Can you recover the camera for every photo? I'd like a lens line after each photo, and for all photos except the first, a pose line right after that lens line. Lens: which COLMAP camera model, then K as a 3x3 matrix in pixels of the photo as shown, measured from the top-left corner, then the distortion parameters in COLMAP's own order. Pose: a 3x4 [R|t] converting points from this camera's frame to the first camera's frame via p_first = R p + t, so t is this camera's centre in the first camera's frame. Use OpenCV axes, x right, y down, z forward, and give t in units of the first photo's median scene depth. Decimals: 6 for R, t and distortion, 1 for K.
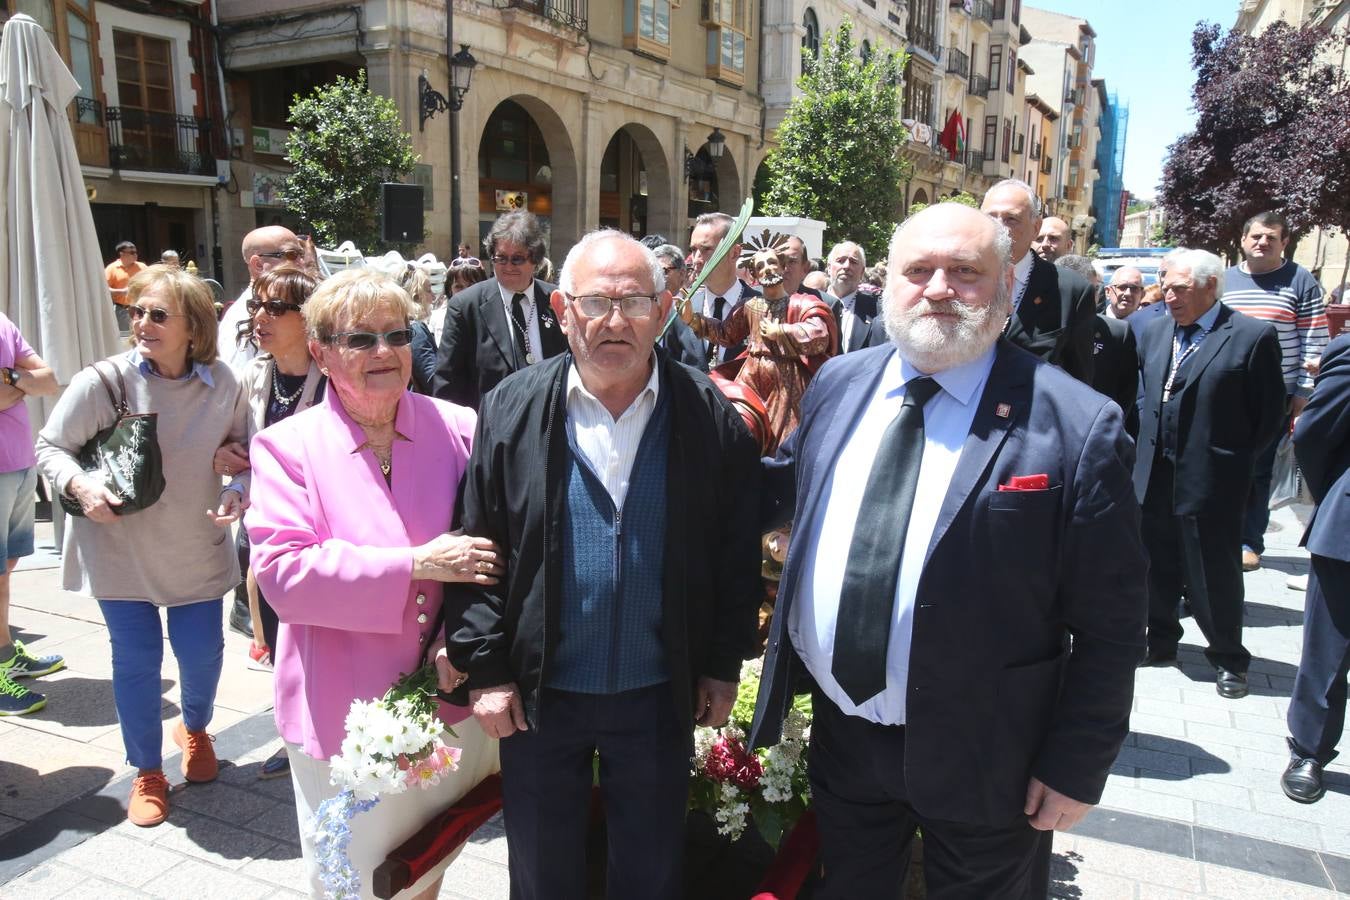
lens RADIAL K [[1047.2, 0, 675.0], [0, 1047.2, 450.0], [0, 0, 1]] dist [-0.037774, 0.089903]
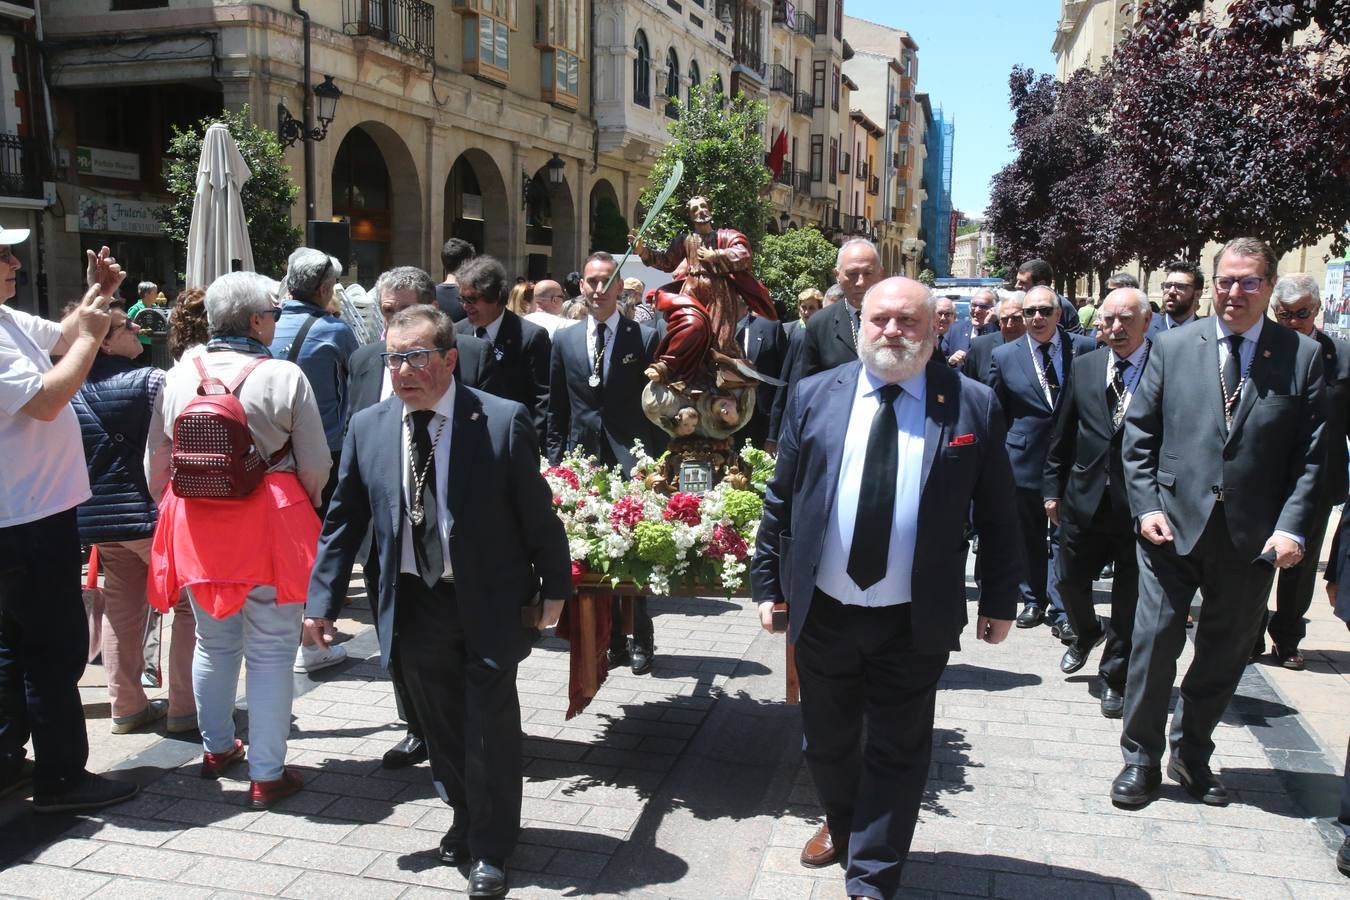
lens RADIAL K [[1283.3, 0, 666.3], [0, 1283.3, 452.8], [0, 0, 1]] dist [-0.022356, 0.161720]
pose [[0.983705, -0.022253, 0.178407, -0.088587], [0.031124, 0.998406, -0.047077, 0.032394], [-0.177075, 0.051863, 0.982830, -0.198638]]
